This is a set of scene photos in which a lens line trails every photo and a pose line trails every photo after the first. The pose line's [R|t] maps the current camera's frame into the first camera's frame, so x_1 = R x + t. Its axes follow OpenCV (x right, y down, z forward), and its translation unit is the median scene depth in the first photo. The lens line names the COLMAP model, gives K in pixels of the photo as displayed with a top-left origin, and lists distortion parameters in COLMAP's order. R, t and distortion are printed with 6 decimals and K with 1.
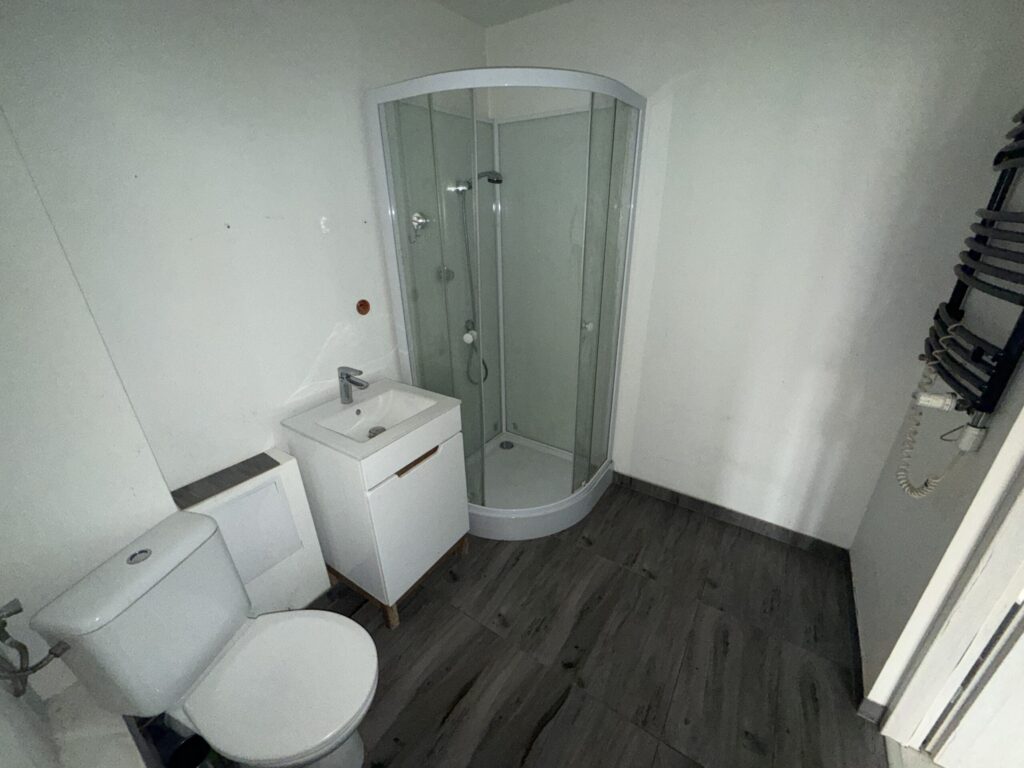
lens RADIAL K [[405.4, 0, 508.2], [0, 405.4, 380.9], [0, 0, 1]] dist [0.000856, -0.000236]
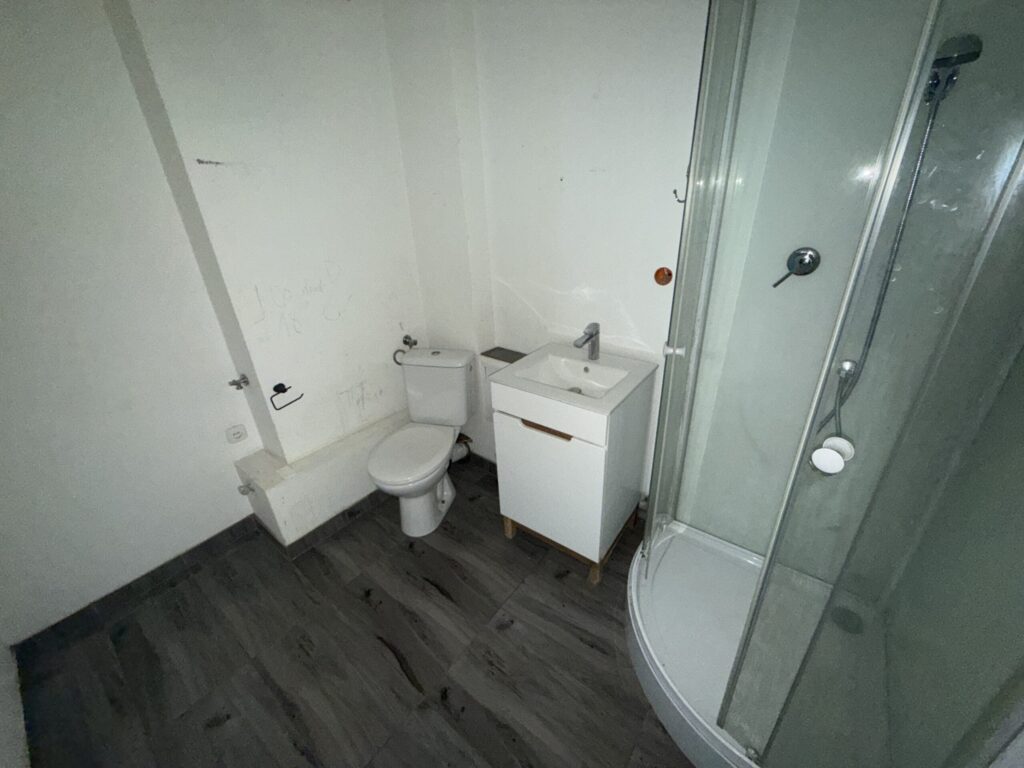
lens RADIAL K [[405.4, 0, 512.8], [0, 405.4, 384.5], [0, 0, 1]] dist [0.000856, -0.000236]
pose [[-0.050336, 0.450037, -0.891590, 0.591848], [-0.354406, 0.826576, 0.437229, -0.285284], [0.933736, 0.337993, 0.117889, 0.757954]]
